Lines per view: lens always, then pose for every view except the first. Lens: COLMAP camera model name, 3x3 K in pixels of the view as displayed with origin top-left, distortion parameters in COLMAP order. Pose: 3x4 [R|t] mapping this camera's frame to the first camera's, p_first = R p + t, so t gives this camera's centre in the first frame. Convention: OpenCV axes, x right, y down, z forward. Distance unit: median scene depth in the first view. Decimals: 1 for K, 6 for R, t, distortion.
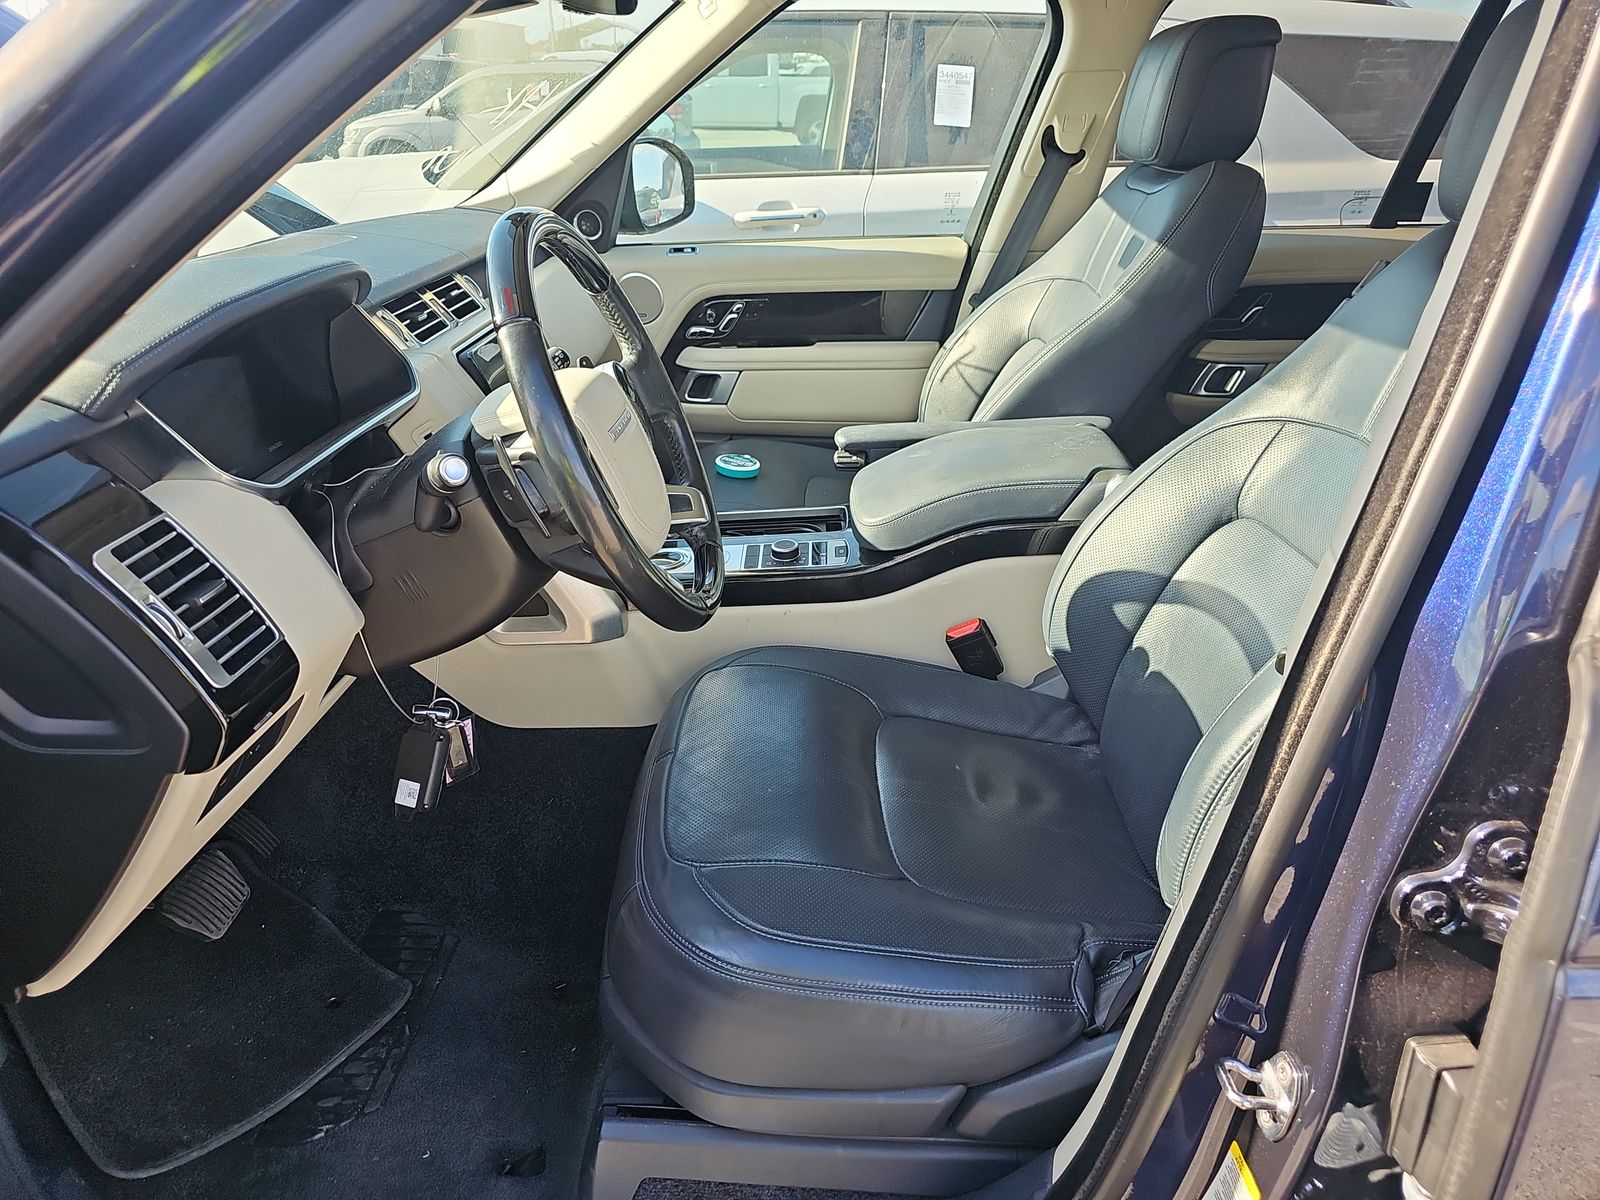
lens RADIAL K [[1087.8, 0, 798.5], [0, 1087.8, 594.4], [0, 0, 1]] dist [0.022161, -0.010589]
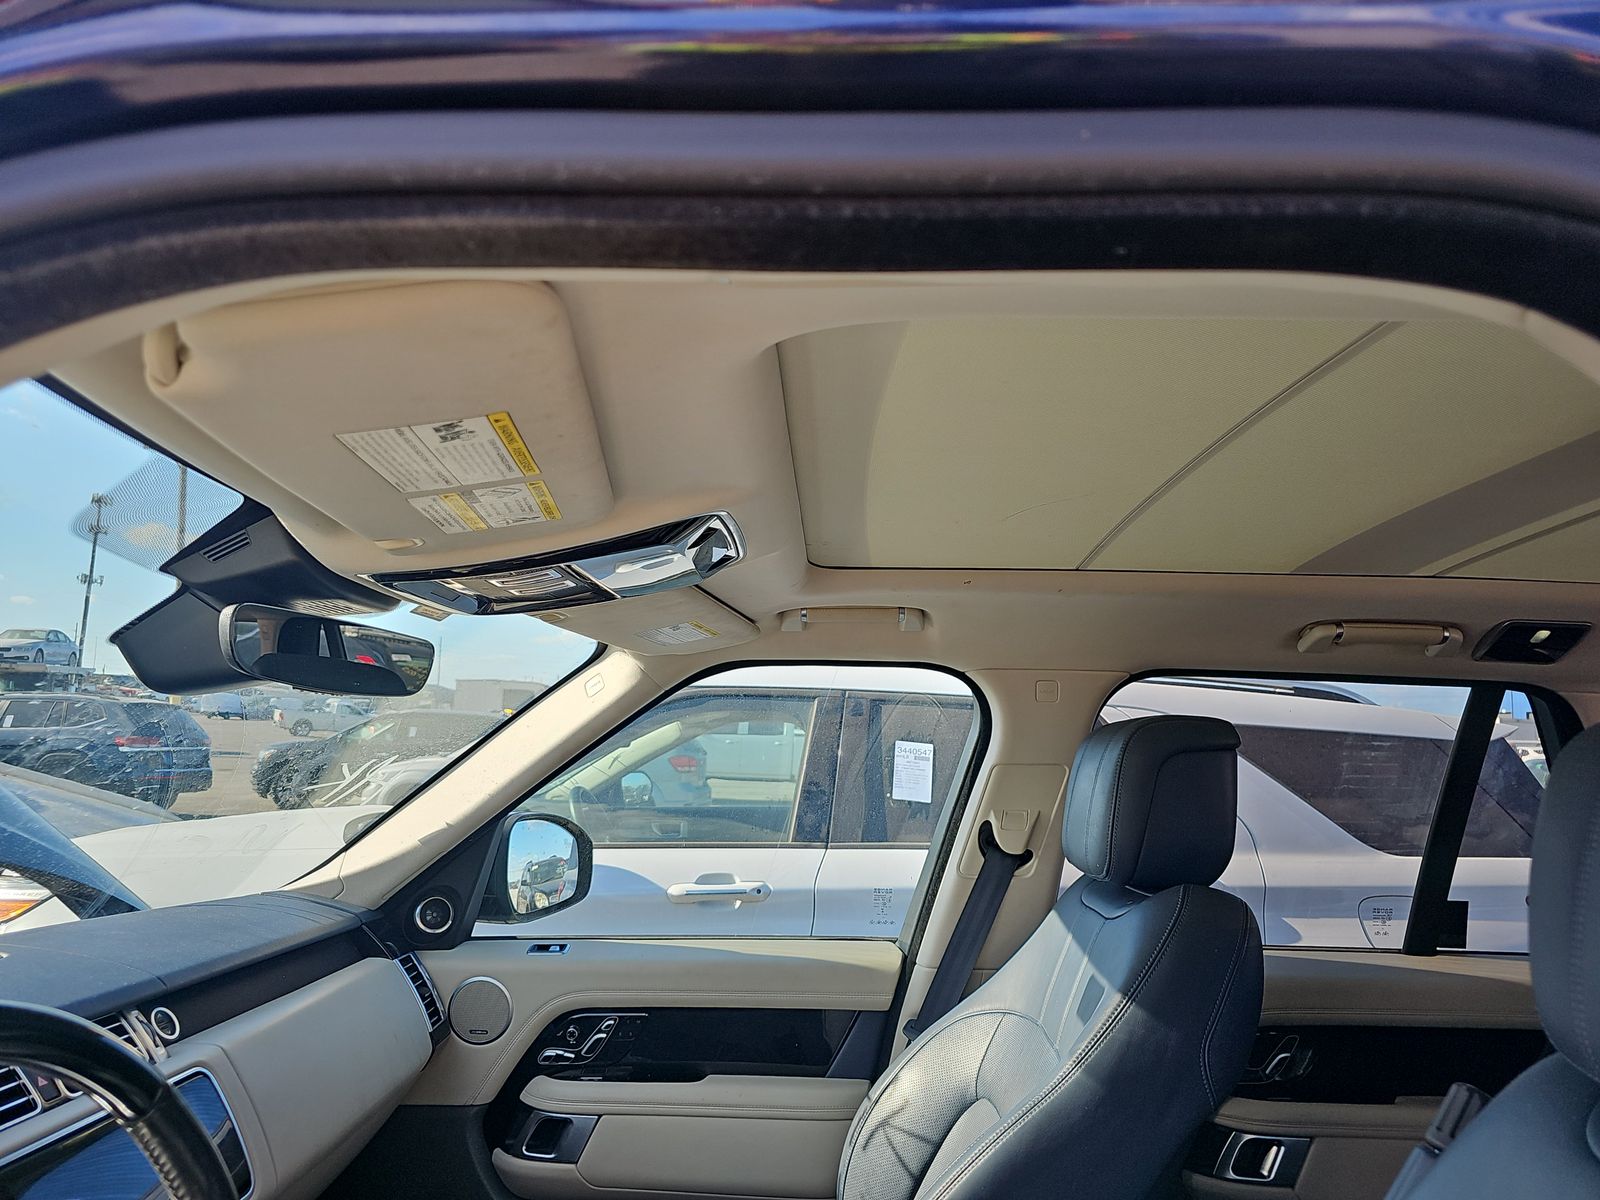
lens RADIAL K [[1087.8, 0, 797.2], [0, 1087.8, 590.9], [0, 0, 1]] dist [0.022161, -0.010589]
pose [[0.999282, 0.027911, -0.025628, 0.090766], [-0.037353, 0.839333, -0.542332, -0.105725], [0.006373, 0.542900, 0.839773, 0.178333]]
